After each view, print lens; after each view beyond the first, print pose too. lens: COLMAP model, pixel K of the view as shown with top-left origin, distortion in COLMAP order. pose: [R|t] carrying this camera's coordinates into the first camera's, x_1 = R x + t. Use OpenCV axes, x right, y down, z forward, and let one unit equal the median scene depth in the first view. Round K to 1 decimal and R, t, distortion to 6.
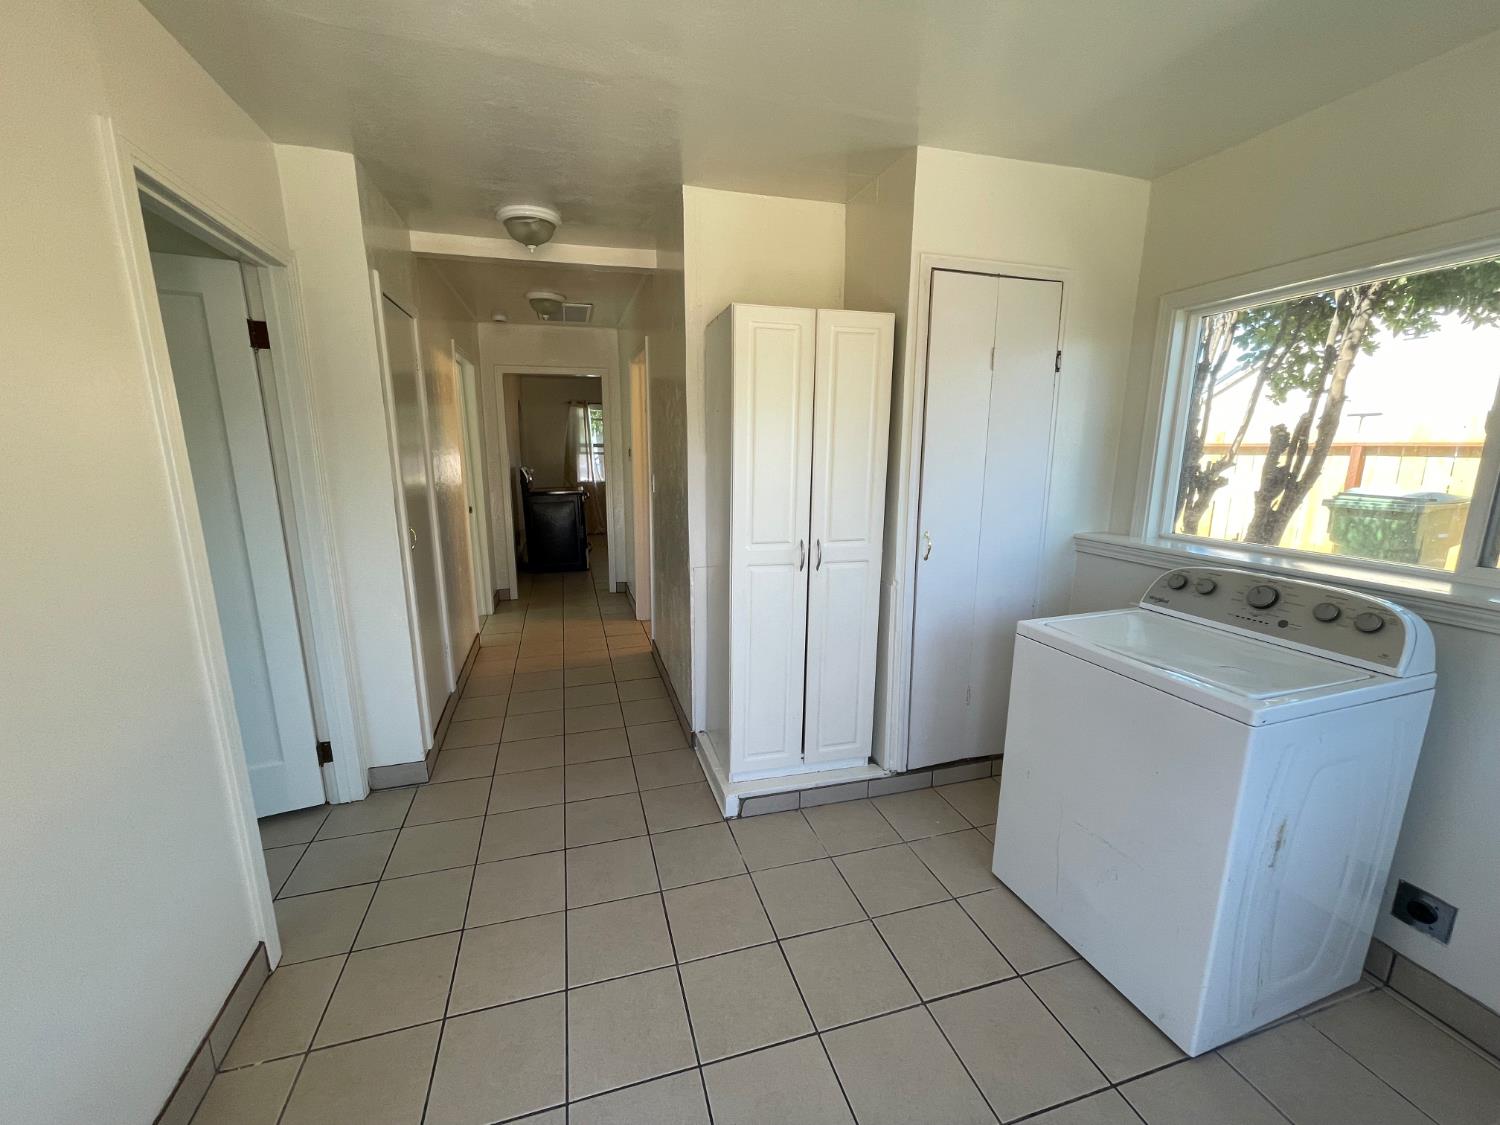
lens RADIAL K [[602.7, 0, 745.7], [0, 602.7, 561.9], [0, 0, 1]] dist [-0.003713, 0.000047]
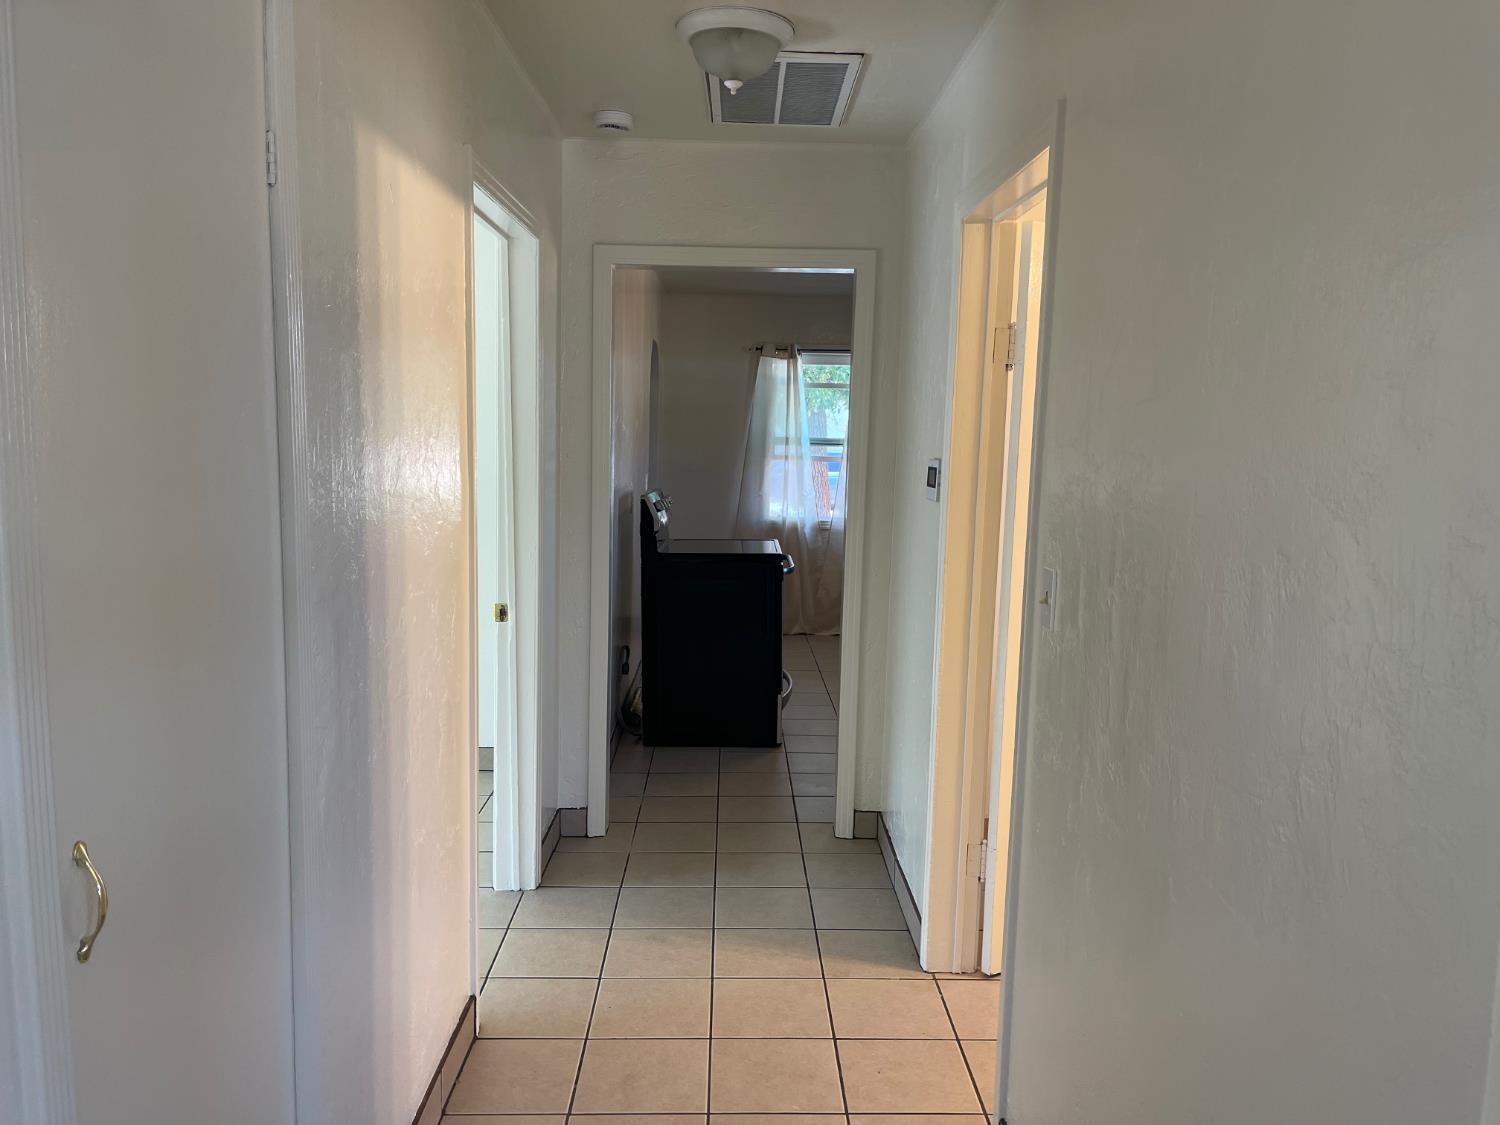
lens RADIAL K [[1134.3, 0, 749.5], [0, 1134.3, 562.5], [0, 0, 1]] dist [0.030069, -0.011444]
pose [[0.962878, 0.053076, -0.264666, -0.098796], [-0.073893, 0.994854, -0.069321, -0.066606], [0.259625, 0.086304, 0.961845, 0.289032]]
